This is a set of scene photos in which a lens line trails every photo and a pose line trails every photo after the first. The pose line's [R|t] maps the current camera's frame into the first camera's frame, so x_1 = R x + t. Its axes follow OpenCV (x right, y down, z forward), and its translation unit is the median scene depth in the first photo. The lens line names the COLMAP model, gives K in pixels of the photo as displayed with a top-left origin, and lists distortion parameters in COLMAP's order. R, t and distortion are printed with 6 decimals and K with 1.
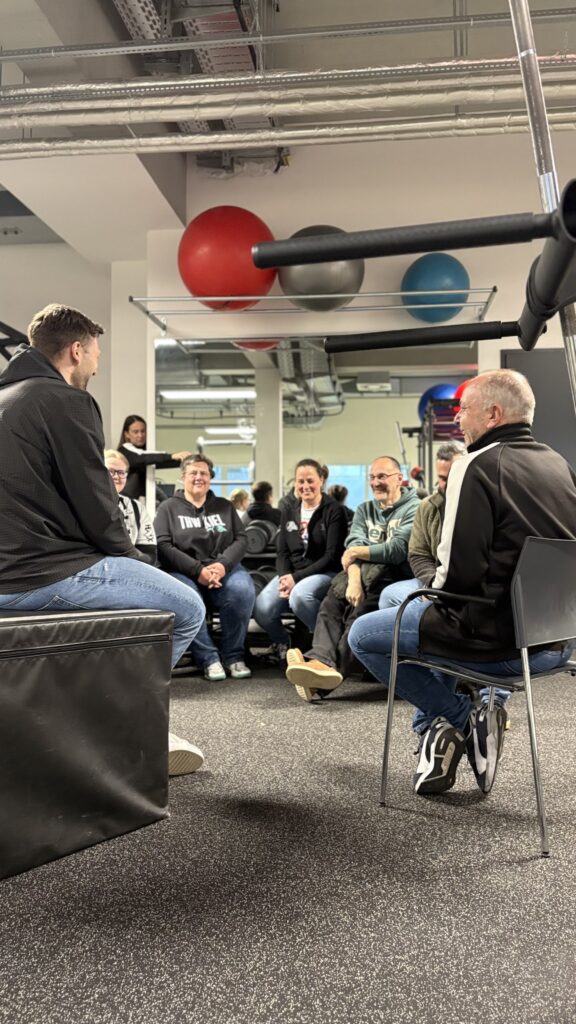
lens RADIAL K [[776.6, 0, 290.3], [0, 776.6, 515.0], [0, 0, 1]] dist [0.005370, -0.005745]
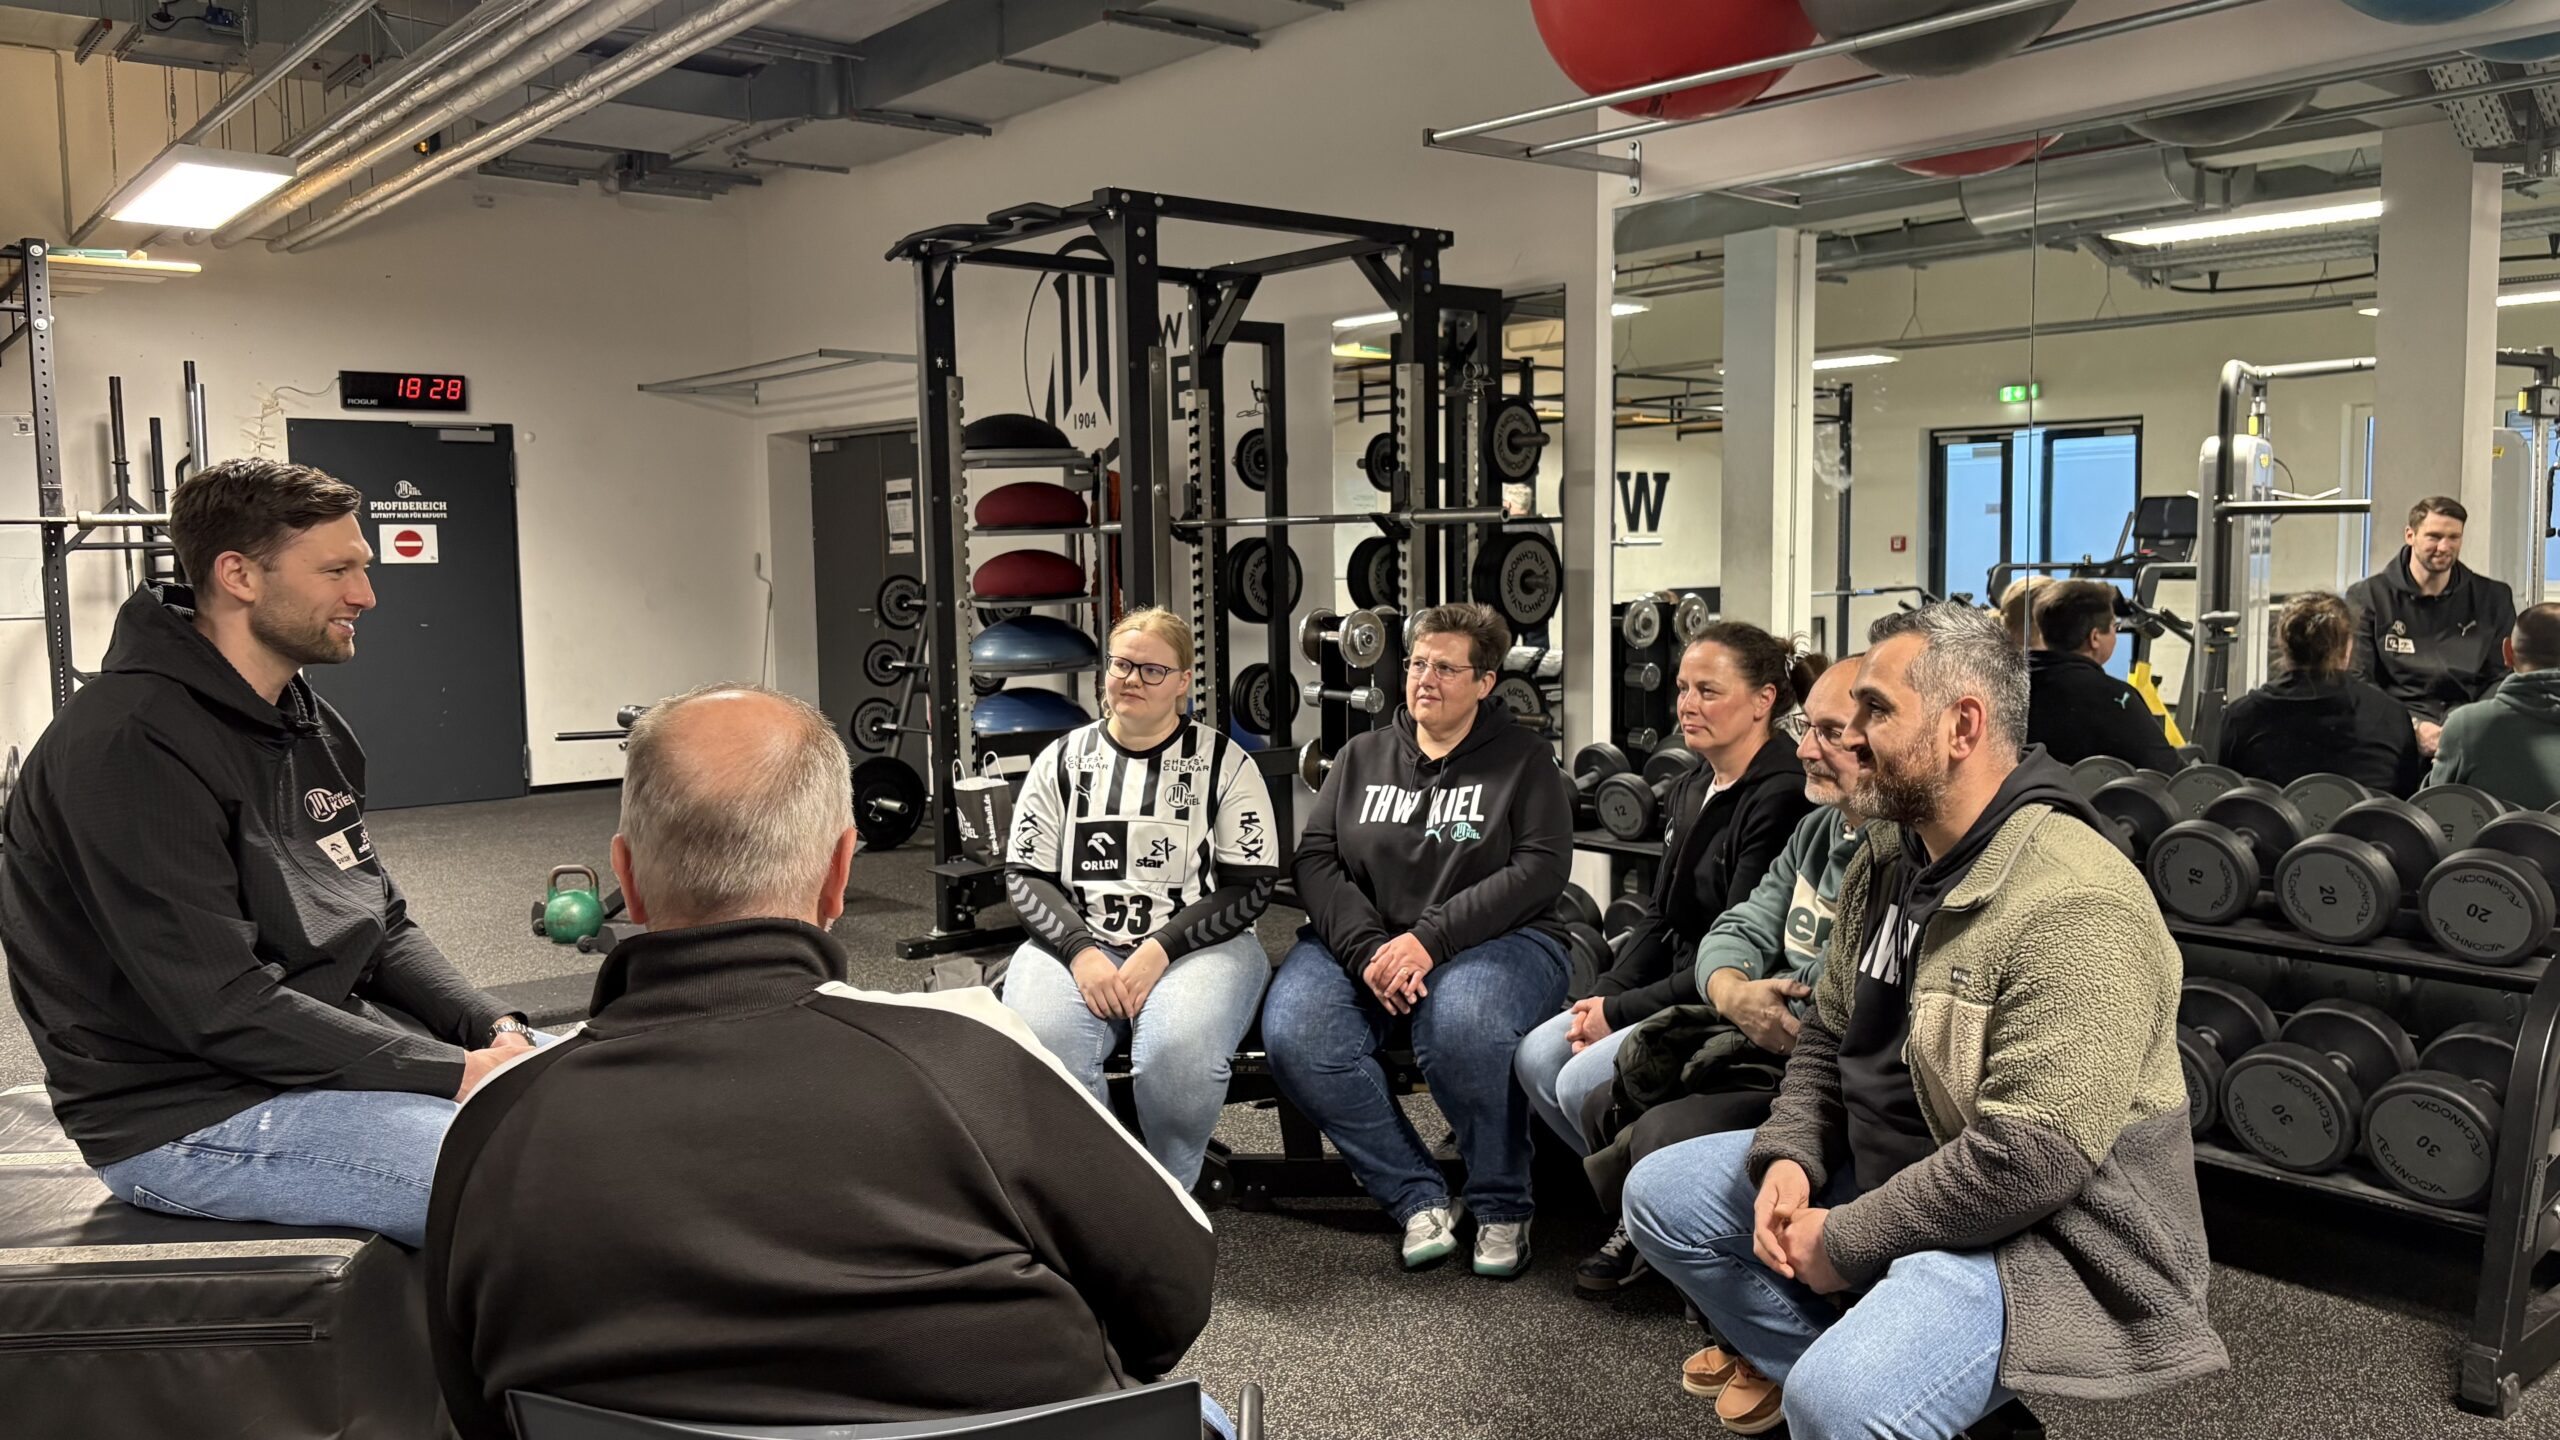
lens RADIAL K [[1941.4, 0, 1281.2], [0, 1941.4, 718.0], [0, 0, 1]] dist [0.005370, -0.005745]
pose [[0.728896, 0.044940, -0.683147, 0.455341], [0.031060, 0.994645, 0.098571, -0.123752], [0.683919, -0.093066, 0.723598, 0.340605]]
